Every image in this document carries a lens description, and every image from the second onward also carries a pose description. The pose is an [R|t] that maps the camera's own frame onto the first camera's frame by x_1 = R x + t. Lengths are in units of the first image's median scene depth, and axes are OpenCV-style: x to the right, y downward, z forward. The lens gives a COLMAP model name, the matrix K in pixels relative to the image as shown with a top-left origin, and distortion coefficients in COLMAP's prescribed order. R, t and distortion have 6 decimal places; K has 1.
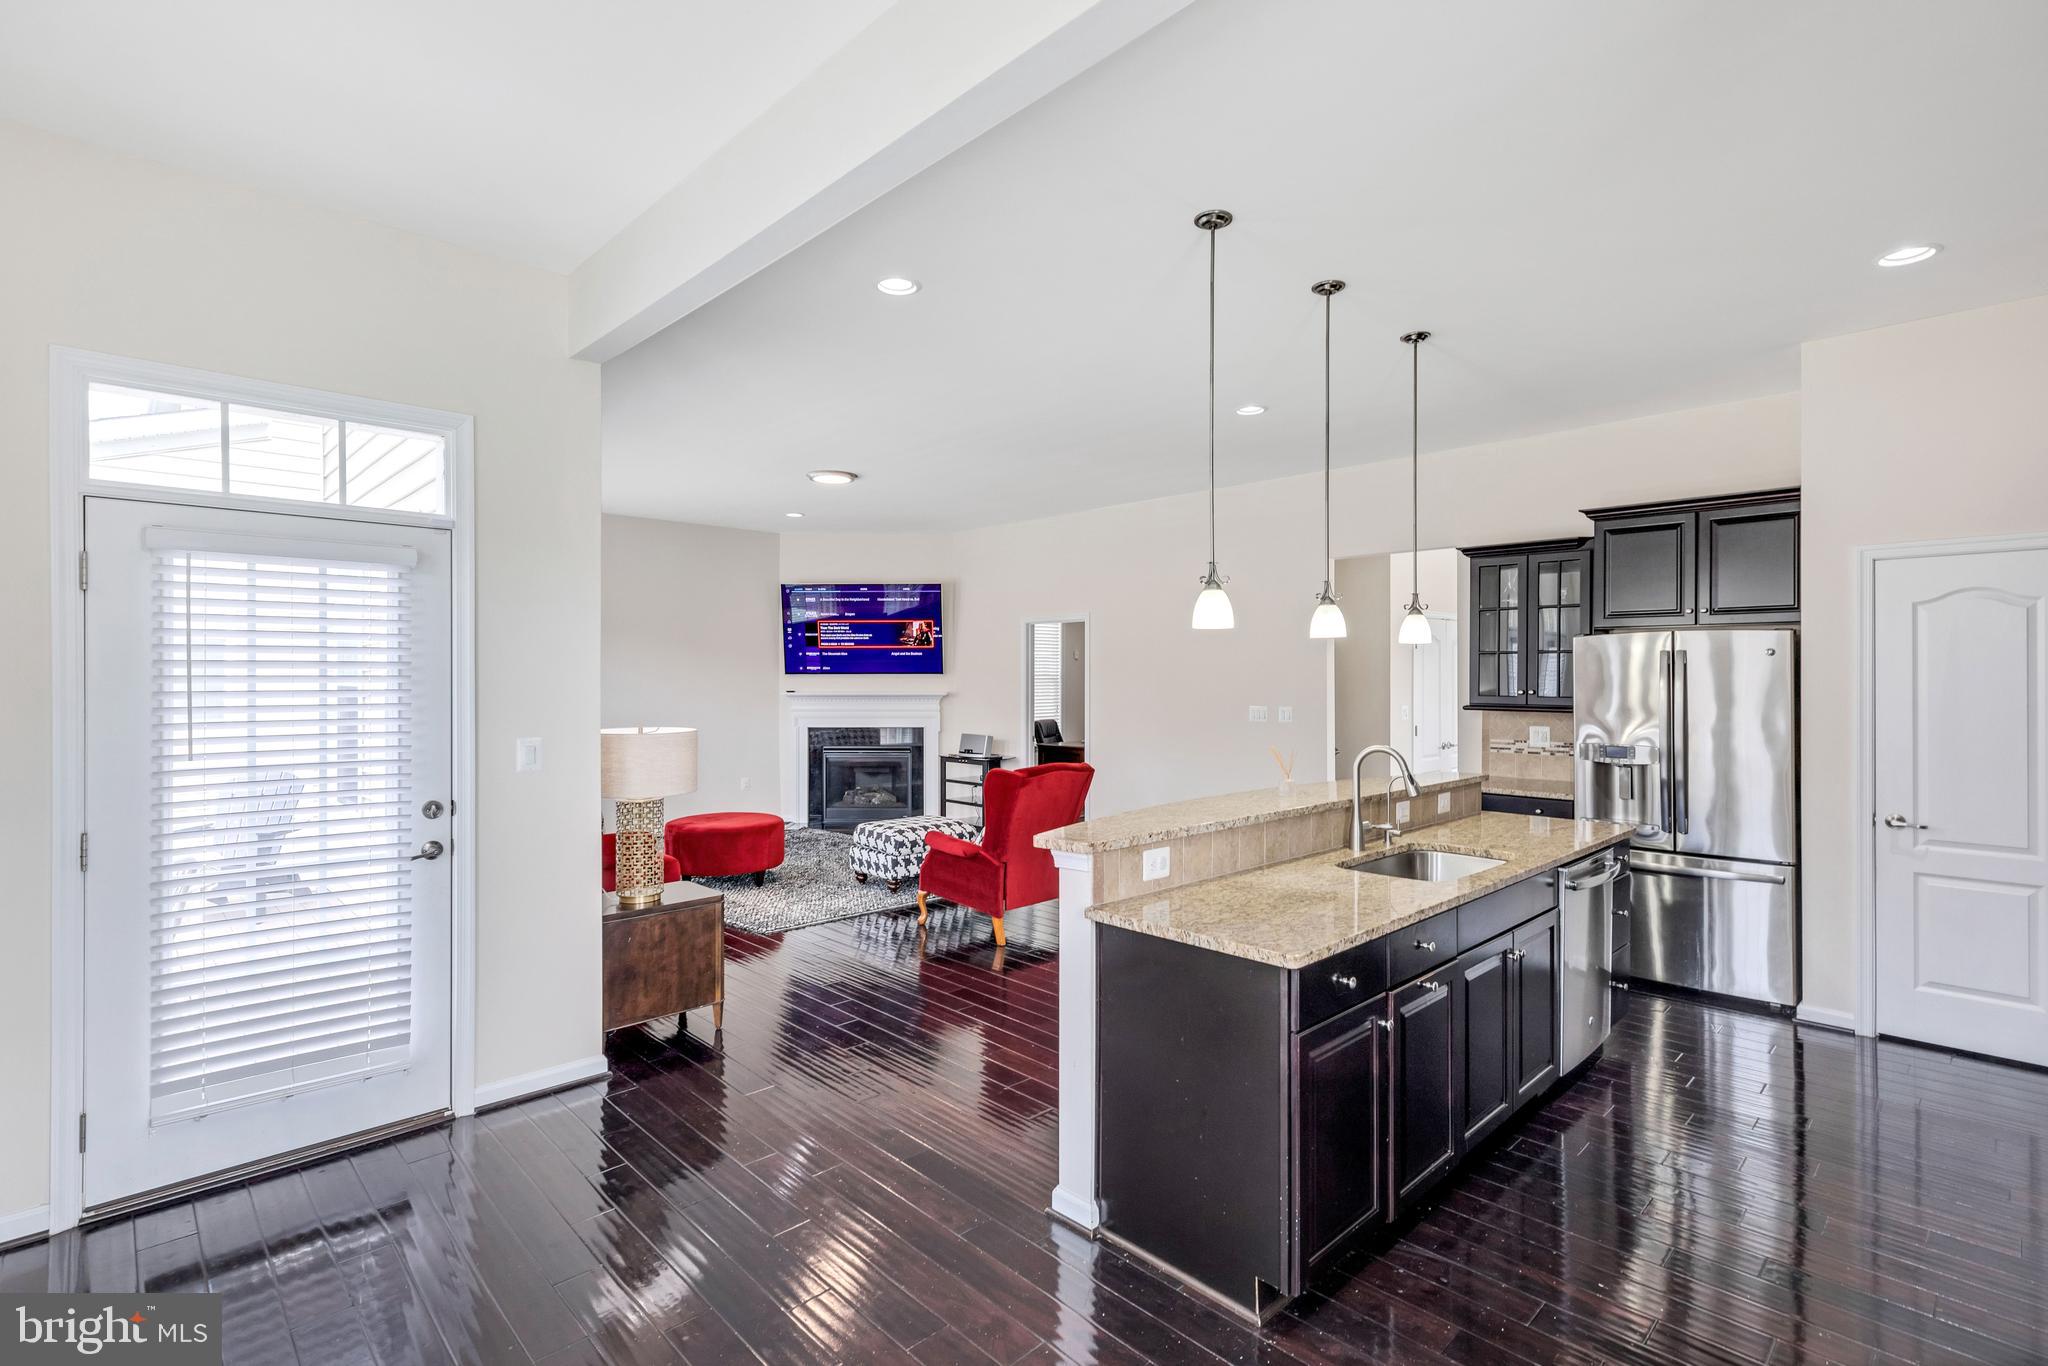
lens RADIAL K [[957.4, 0, 1024.0], [0, 957.4, 683.0], [0, 0, 1]] dist [-0.000293, -0.000012]
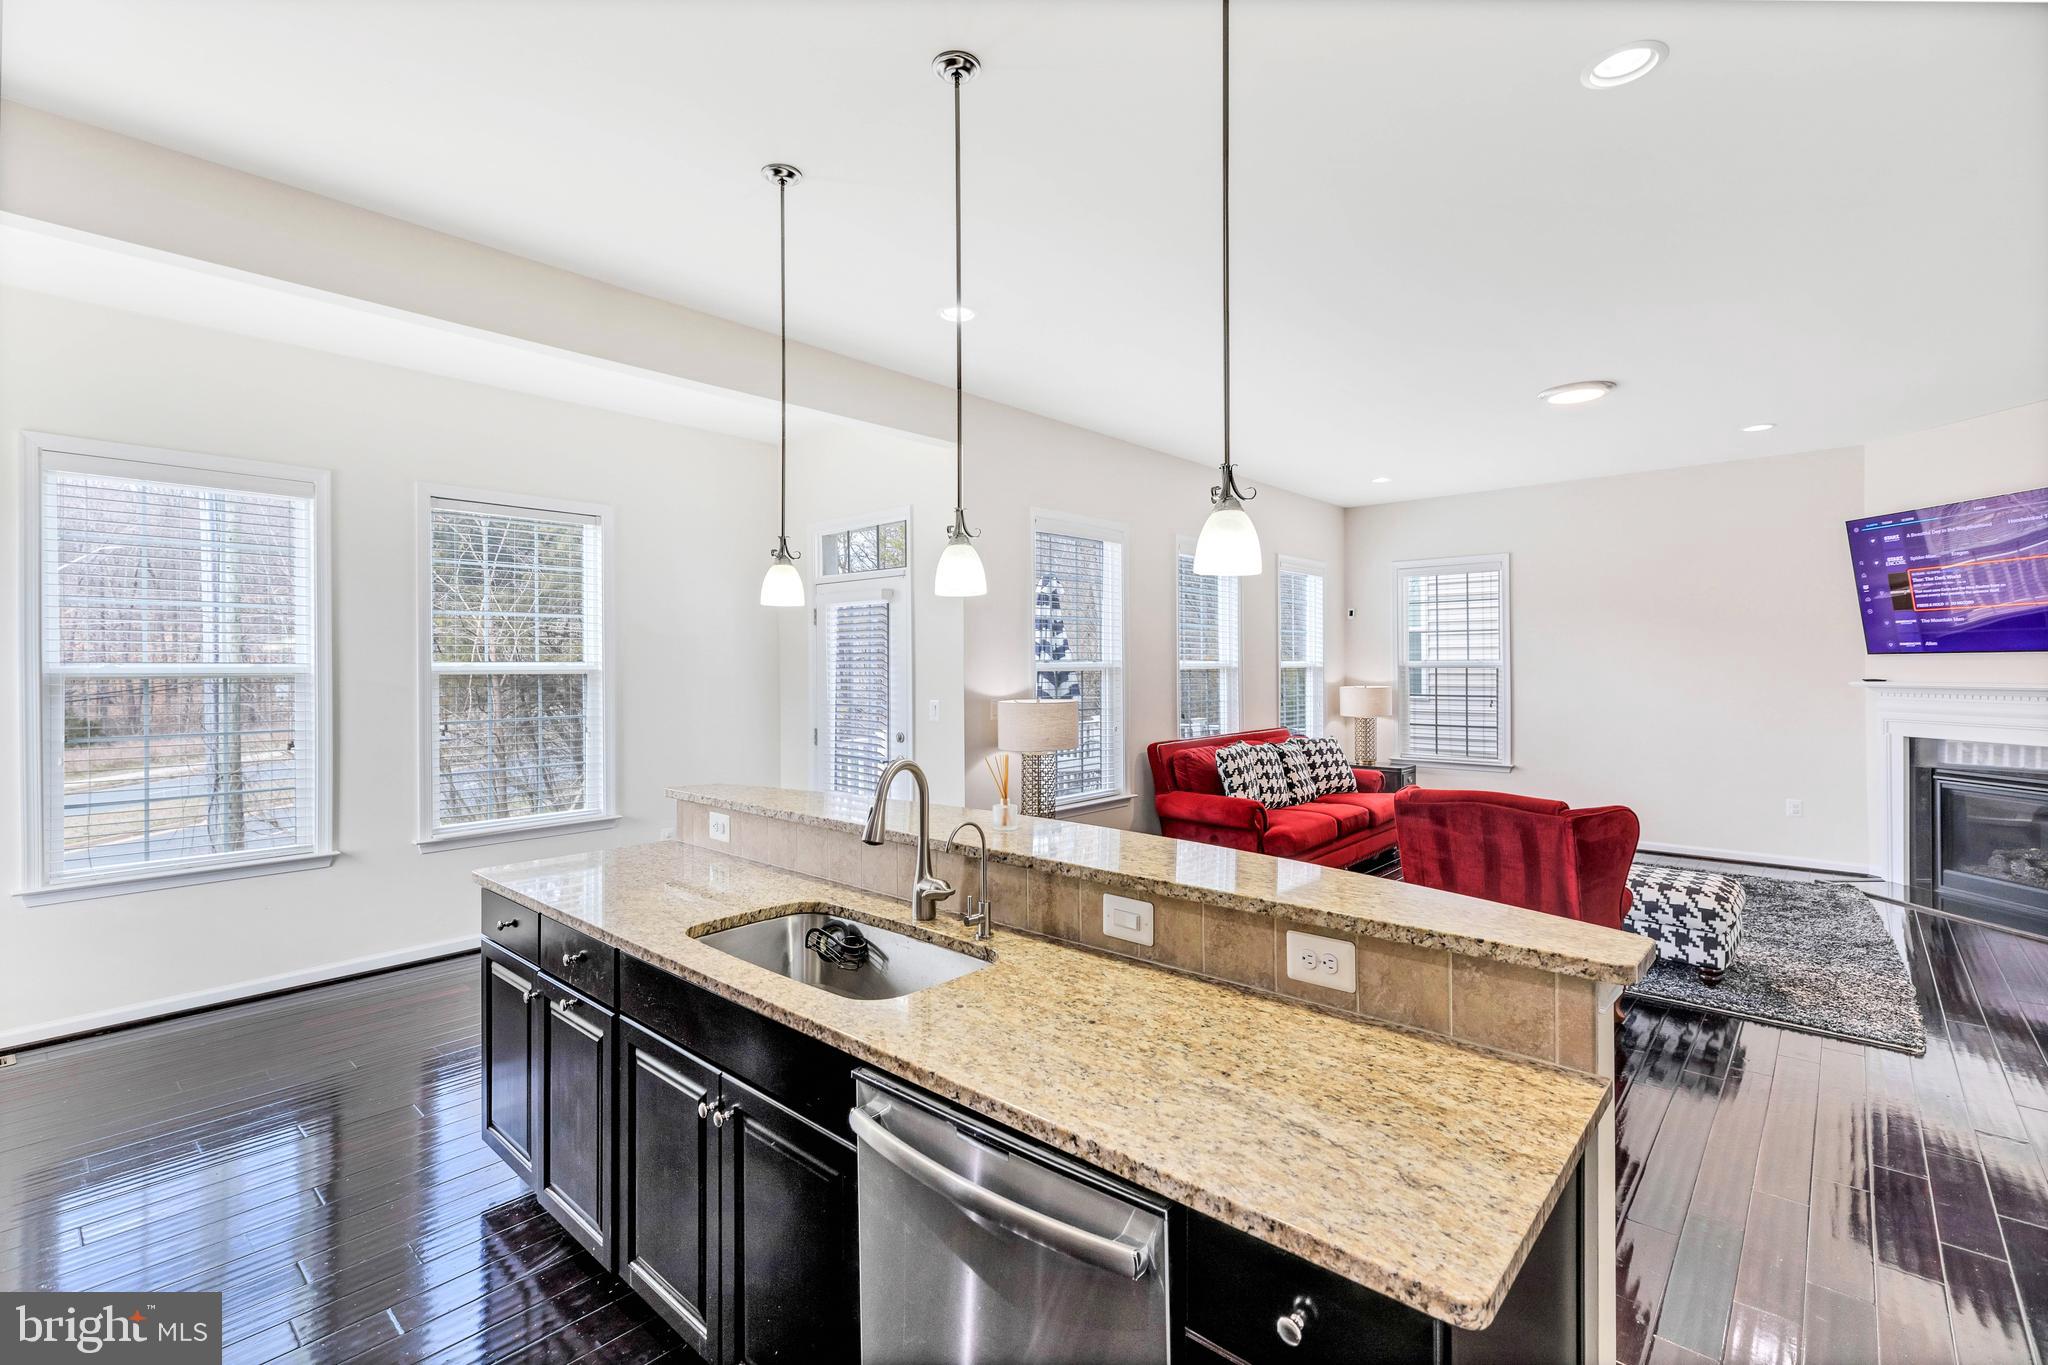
lens RADIAL K [[903.8, 0, 1024.0], [0, 903.8, 682.5], [0, 0, 1]] dist [0.001238, 0.000207]
pose [[0.067328, 0.005024, -0.997718, 0.347257], [0.004279, 0.999977, 0.005324, 0.004818], [0.997722, -0.004628, 0.067305, 0.368719]]
